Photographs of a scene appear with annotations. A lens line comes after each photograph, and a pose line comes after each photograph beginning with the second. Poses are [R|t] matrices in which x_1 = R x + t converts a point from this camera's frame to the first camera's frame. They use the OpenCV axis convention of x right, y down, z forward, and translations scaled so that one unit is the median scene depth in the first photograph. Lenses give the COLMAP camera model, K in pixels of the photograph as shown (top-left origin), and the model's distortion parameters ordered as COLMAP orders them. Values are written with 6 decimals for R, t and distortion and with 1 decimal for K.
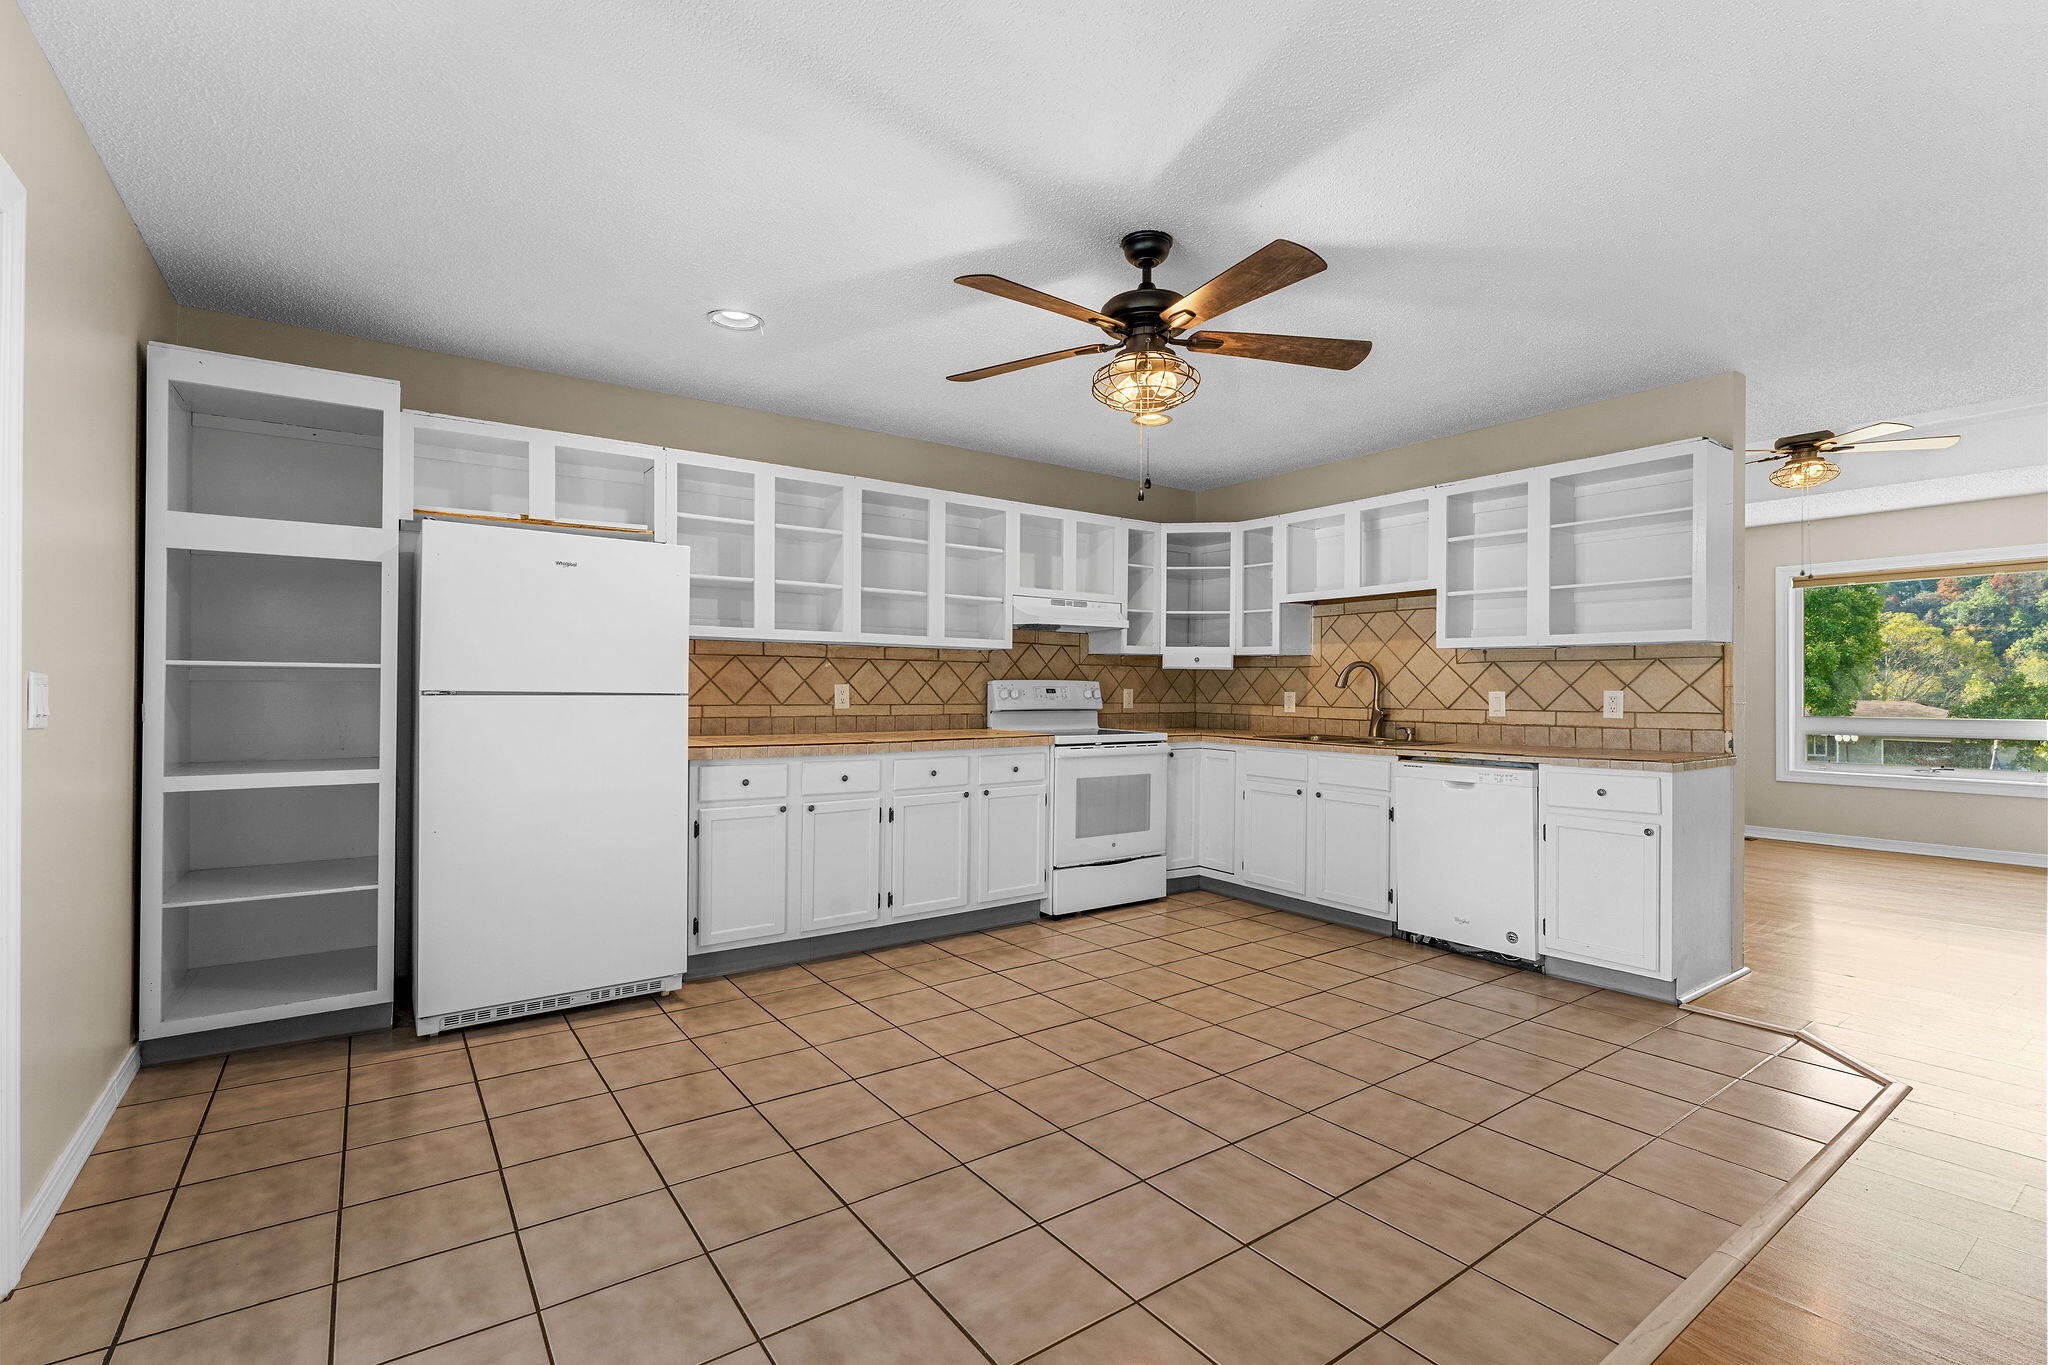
lens RADIAL K [[929.9, 0, 1026.8], [0, 929.9, 680.8], [0, 0, 1]] dist [0.001541, 0.000084]
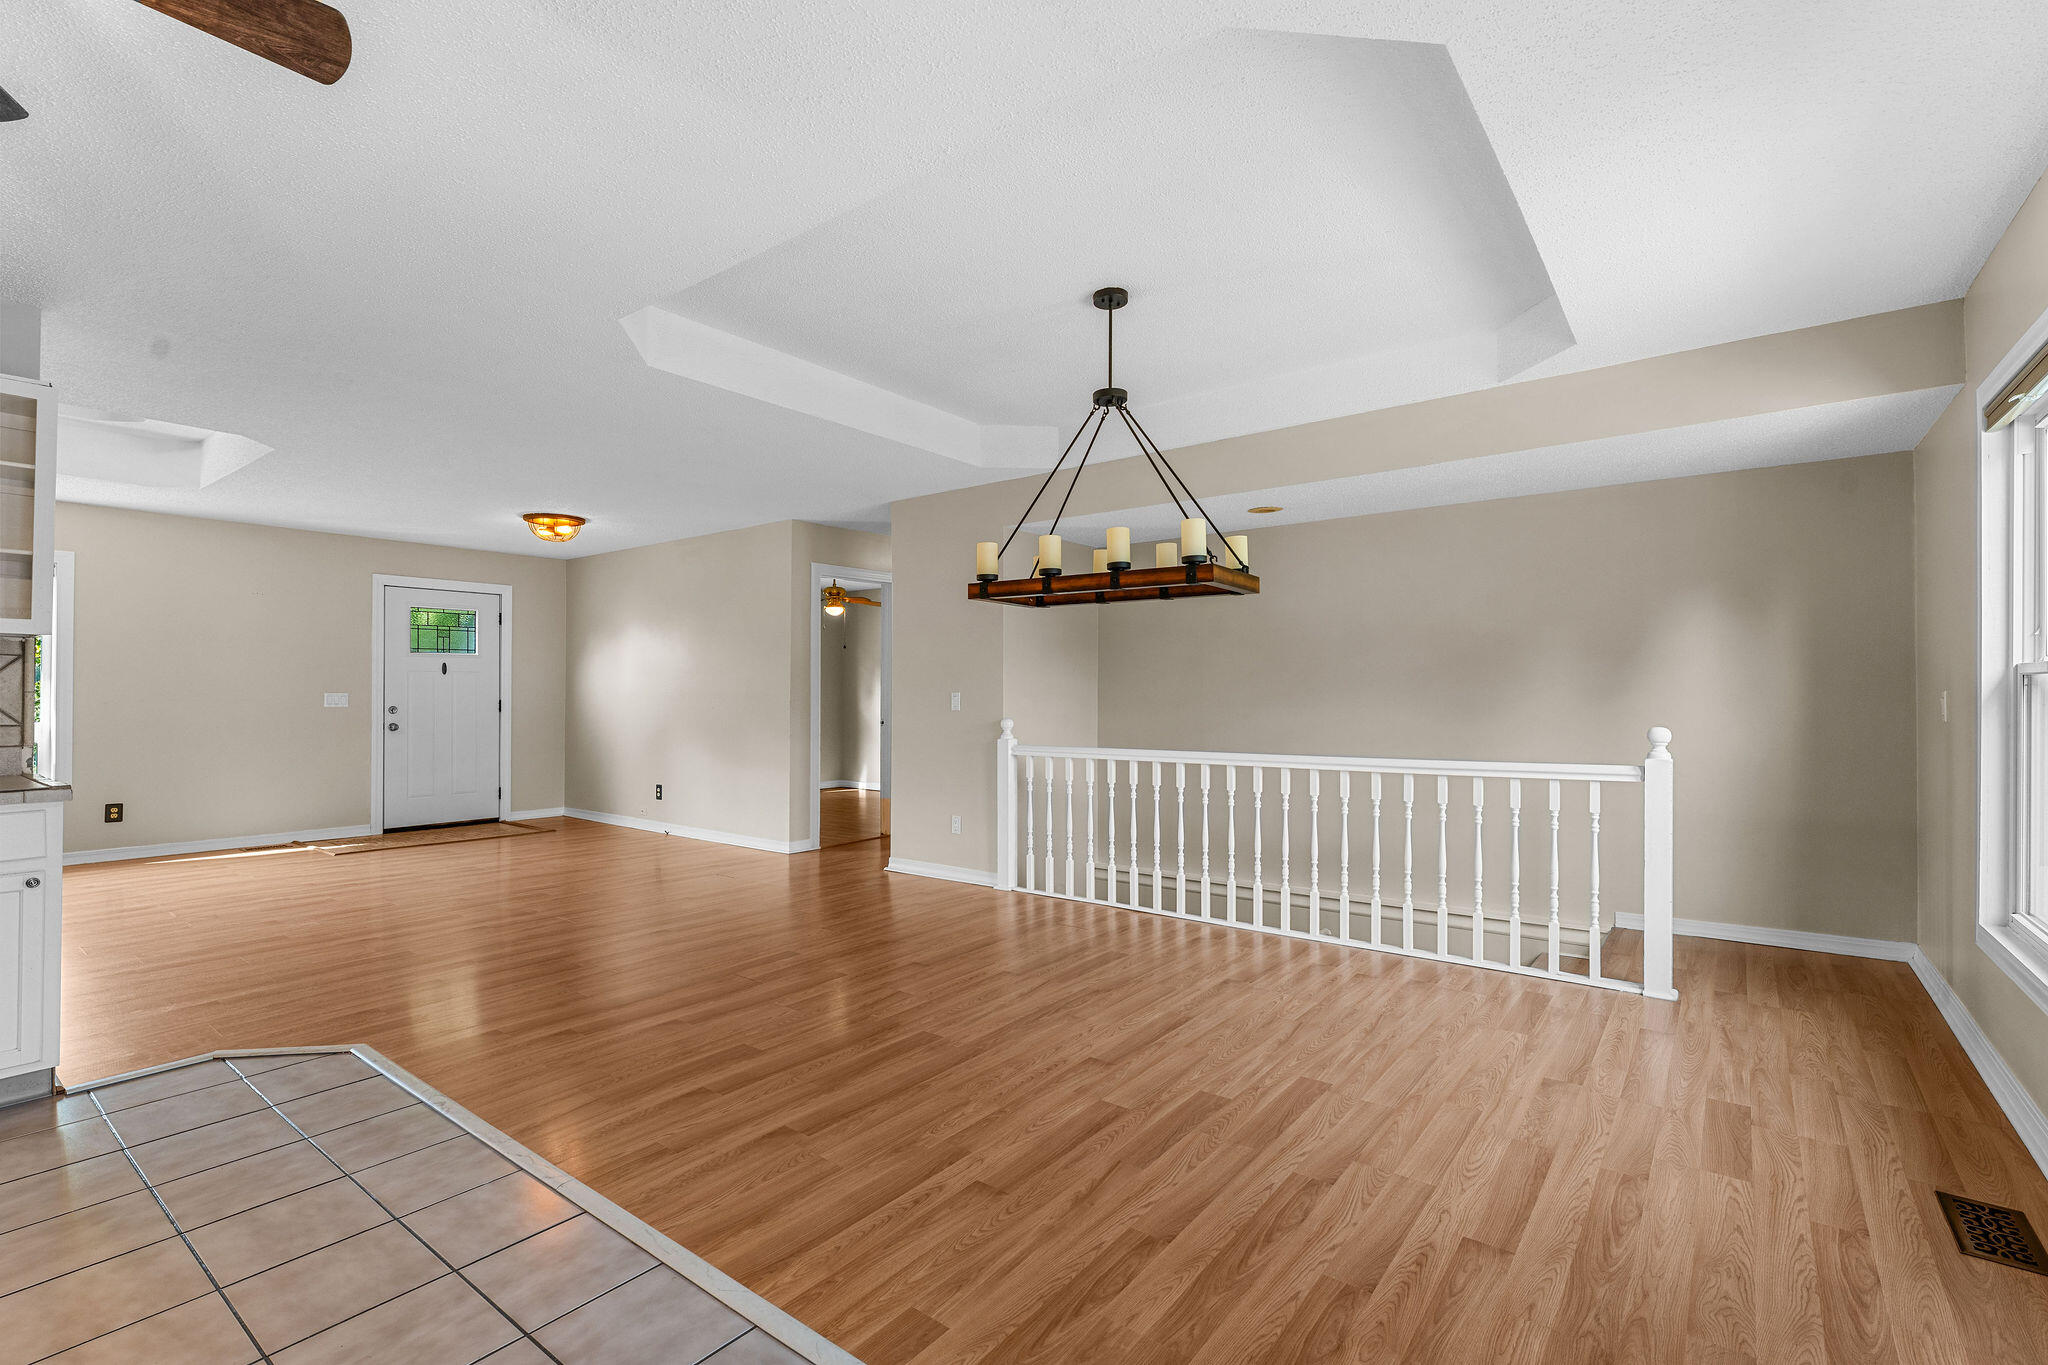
lens RADIAL K [[929.9, 0, 1016.7], [0, 929.9, 690.9], [0, 0, 1]] dist [0.001541, 0.000084]
pose [[-0.280127, 0.000662, 0.959963, -0.278260], [-0.008767, 0.999956, -0.003248, 0.000672], [-0.959923, -0.009326, -0.280109, 0.422735]]
